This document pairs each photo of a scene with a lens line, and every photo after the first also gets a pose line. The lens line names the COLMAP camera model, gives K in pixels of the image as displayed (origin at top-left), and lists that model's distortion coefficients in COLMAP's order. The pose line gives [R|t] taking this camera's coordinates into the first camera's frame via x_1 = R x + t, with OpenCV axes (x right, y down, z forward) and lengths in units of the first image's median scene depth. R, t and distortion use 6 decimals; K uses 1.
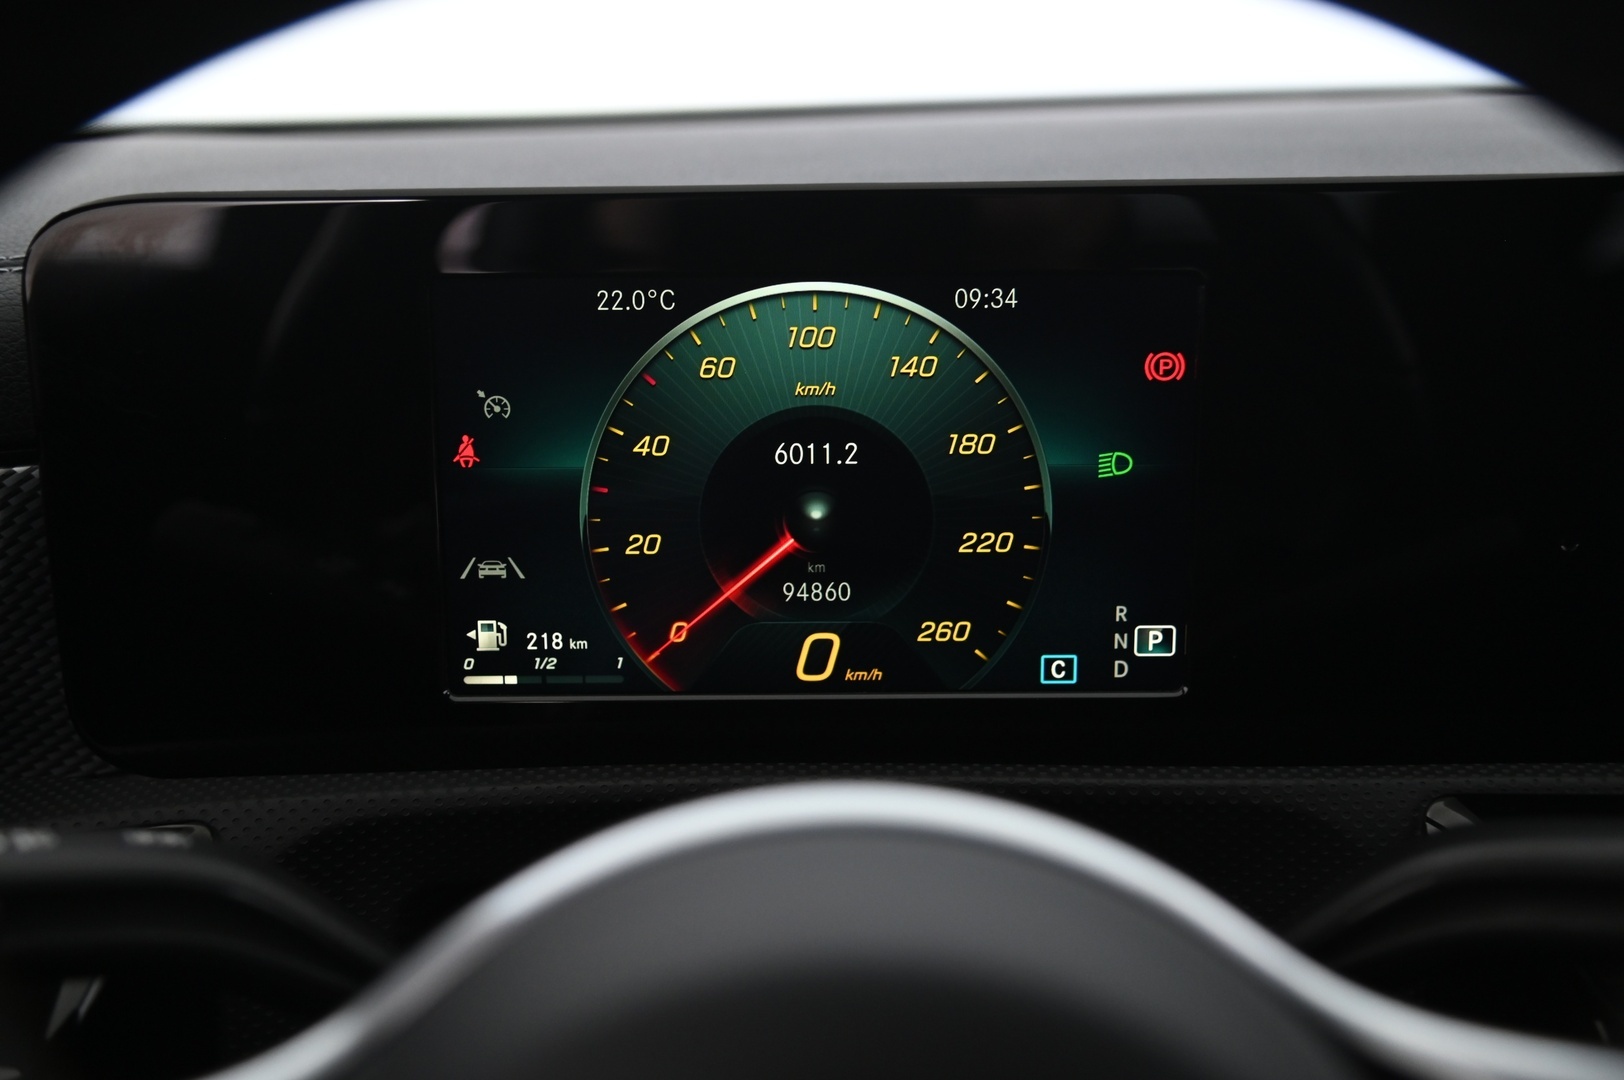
lens RADIAL K [[2012.8, 0, 815.5], [0, 2012.8, 541.1], [0, 0, 1]] dist [0.013975, 0.000000]
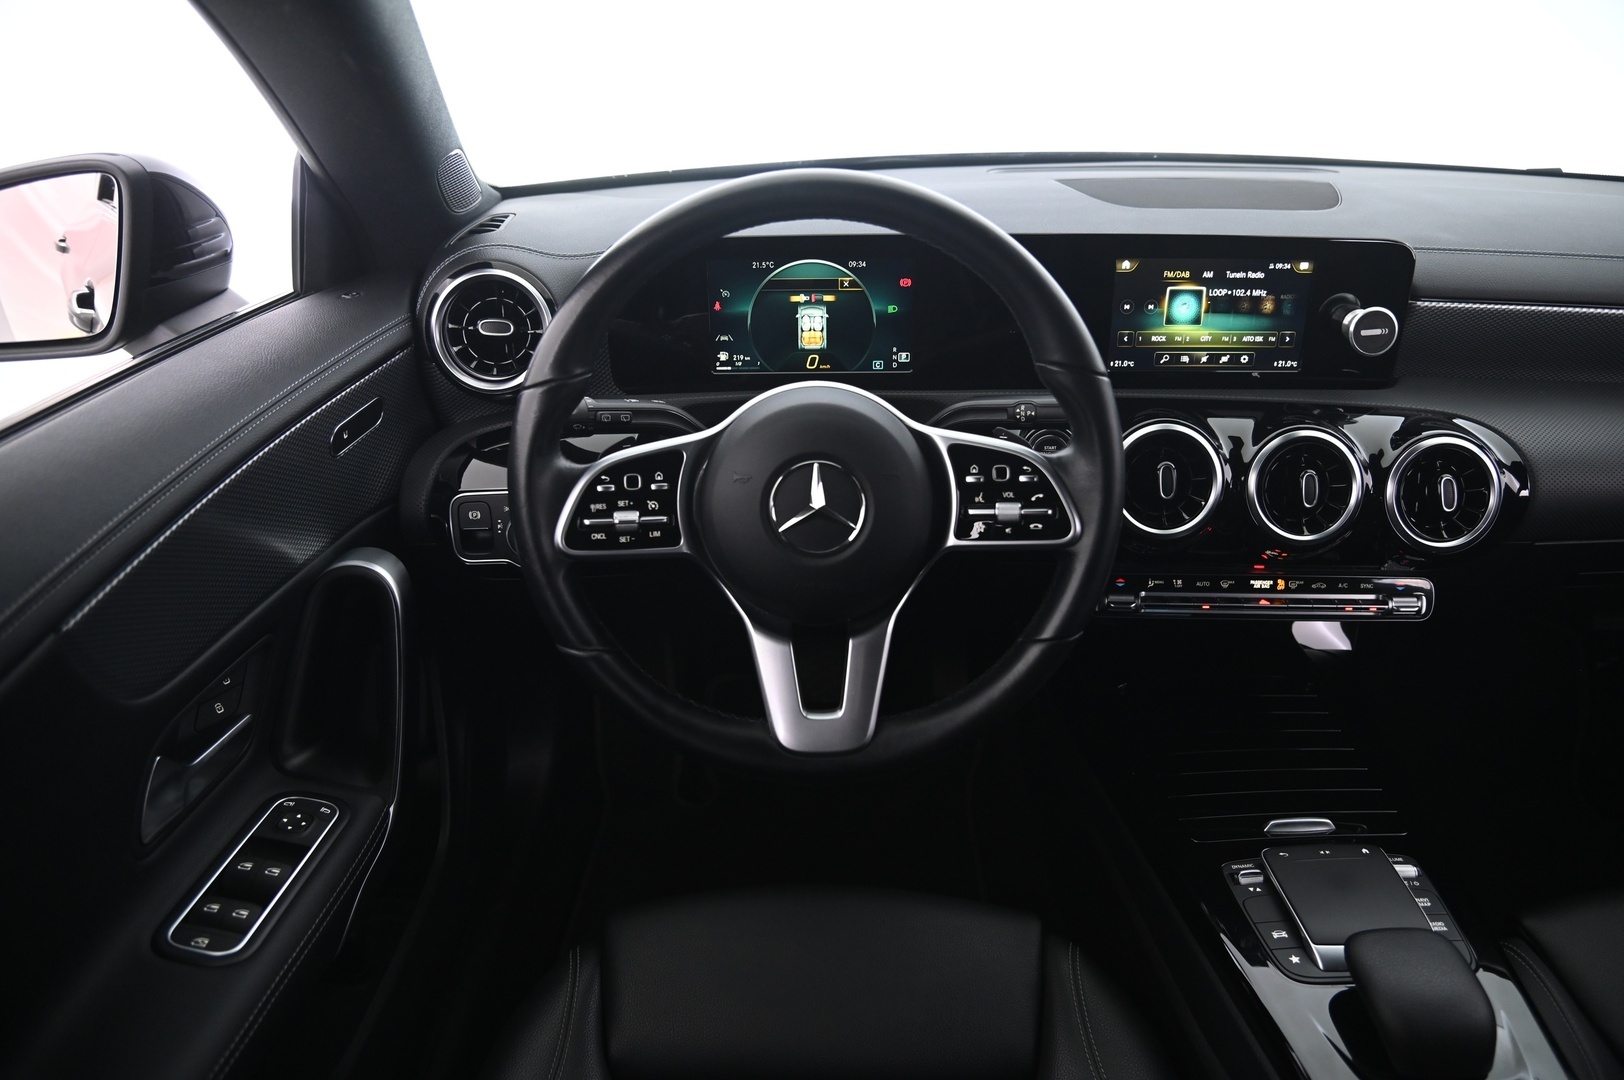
lens RADIAL K [[1185.0, 0, 813.9], [0, 1185.0, 544.3], [0, 0, 1]] dist [-0.077400, 0.049040]
pose [[0.999976, -0.004916, 0.004797, -0.008429], [0.003958, 0.983191, 0.182538, -0.009578], [-0.005614, -0.182515, 0.983187, -1.213295]]
